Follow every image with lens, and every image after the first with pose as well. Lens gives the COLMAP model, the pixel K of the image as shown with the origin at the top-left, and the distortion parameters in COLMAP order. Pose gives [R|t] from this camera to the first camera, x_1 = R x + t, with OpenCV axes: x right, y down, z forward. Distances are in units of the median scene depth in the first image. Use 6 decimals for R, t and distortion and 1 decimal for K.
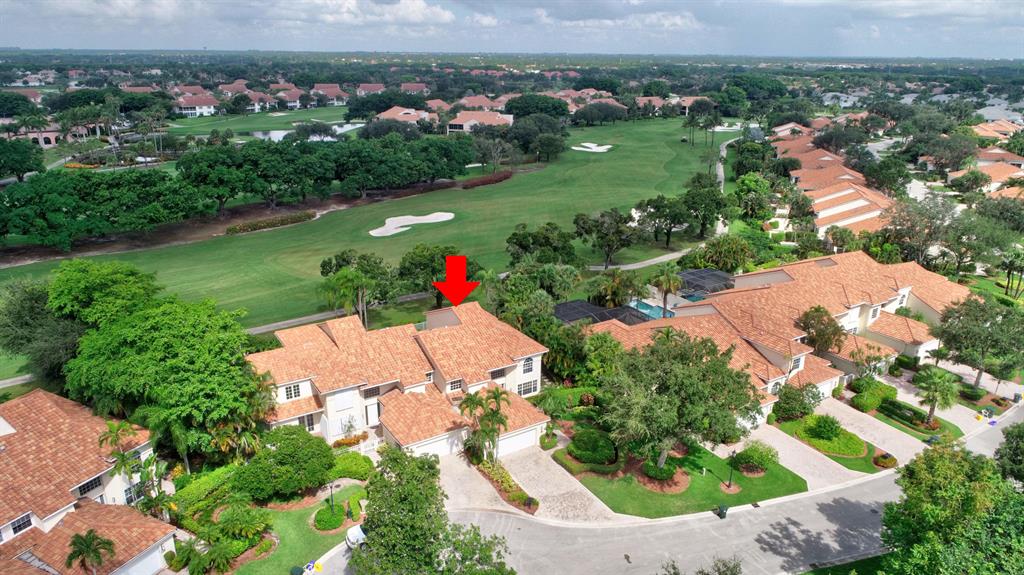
lens RADIAL K [[713.2, 0, 512.0], [0, 713.2, 287.5], [0, 0, 1]] dist [0.000224, 0.001401]
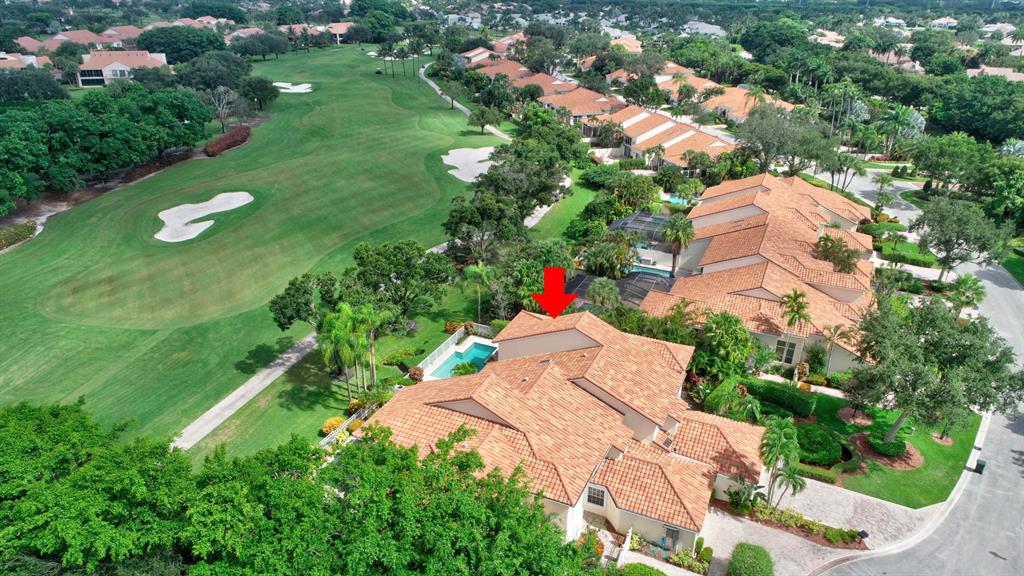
lens RADIAL K [[713.2, 0, 512.0], [0, 713.2, 288.0], [0, 0, 1]] dist [0.000224, 0.001401]
pose [[0.828007, -0.220923, 0.515361, -0.245638], [0.169277, 0.974714, 0.145866, -0.062979], [-0.534555, -0.033539, 0.844468, 0.188411]]
